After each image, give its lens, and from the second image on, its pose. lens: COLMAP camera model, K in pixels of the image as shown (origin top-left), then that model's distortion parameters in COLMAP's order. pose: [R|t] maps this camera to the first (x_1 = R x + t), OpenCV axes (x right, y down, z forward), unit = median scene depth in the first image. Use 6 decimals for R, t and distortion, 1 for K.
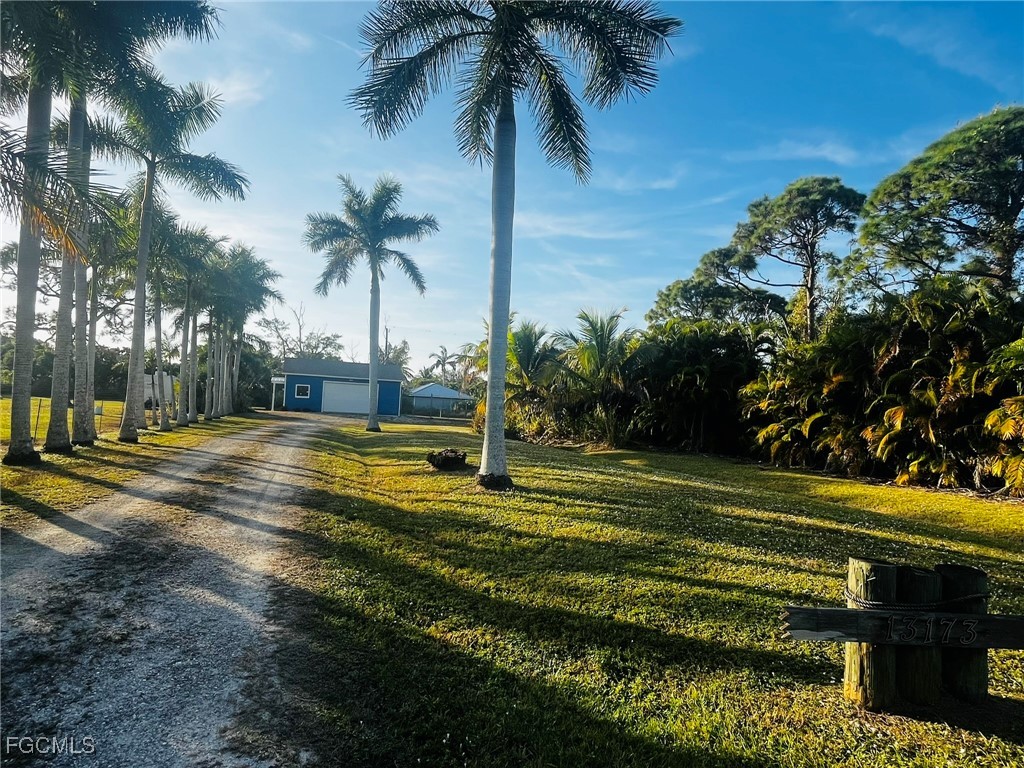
lens RADIAL K [[583.5, 0, 512.0], [0, 583.5, 390.4], [0, 0, 1]] dist [-0.009248, -0.001863]
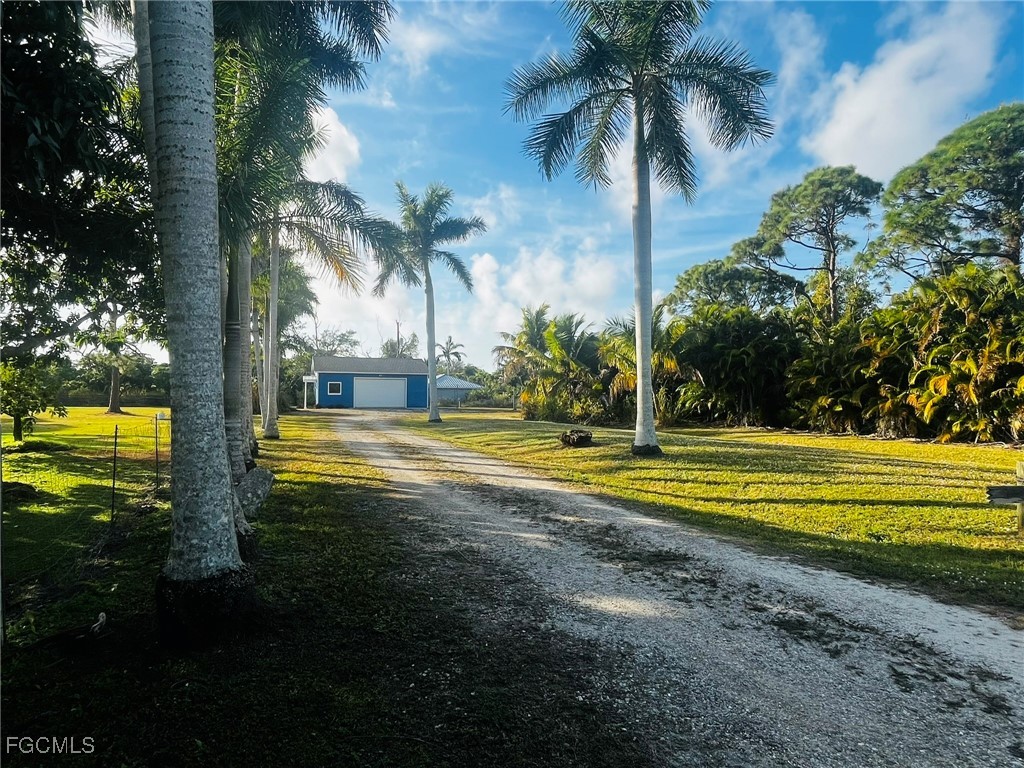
lens RADIAL K [[599.0, 0, 510.1], [0, 599.0, 381.7], [0, 0, 1]] dist [-0.009491, -0.001872]
pose [[0.998609, -0.047529, 0.022807, -0.130377], [0.047374, 0.998851, 0.007287, -0.005857], [-0.023127, -0.006196, 0.999713, -0.104121]]
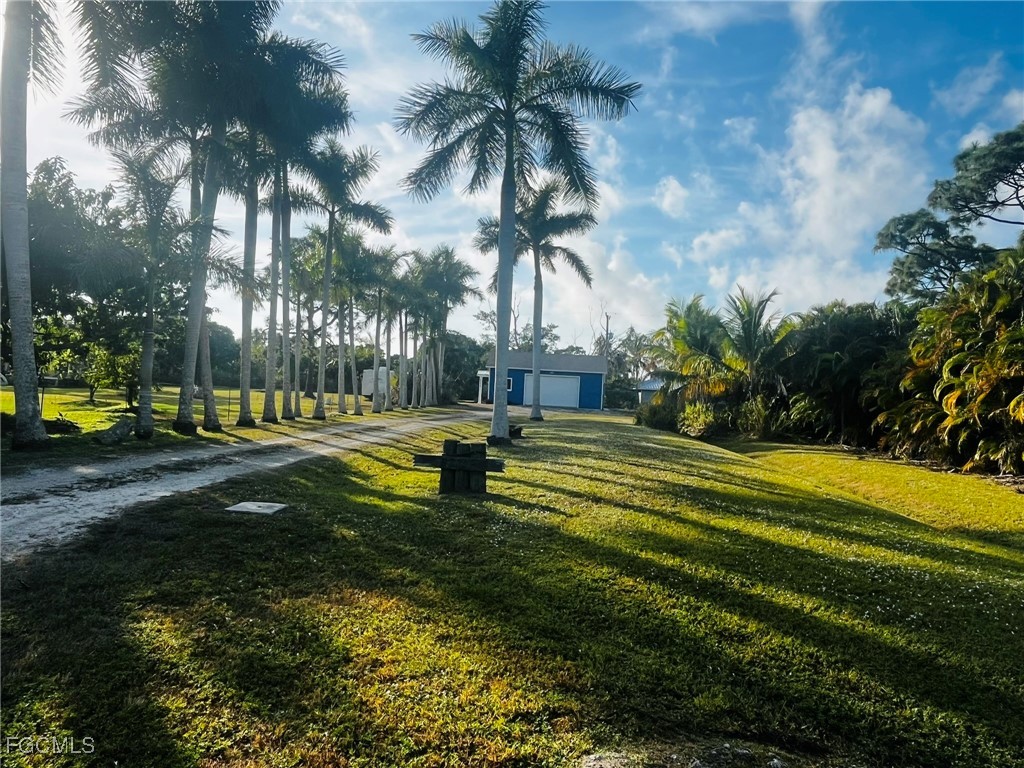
lens RADIAL K [[715.2, 0, 515.0], [0, 715.2, 382.3], [0, 0, 1]] dist [-0.012016, -0.003574]
pose [[0.915625, -0.008014, -0.401953, 0.264053], [0.006416, 0.999965, -0.005321, 0.008405], [0.401982, 0.002293, 0.915645, -0.213001]]
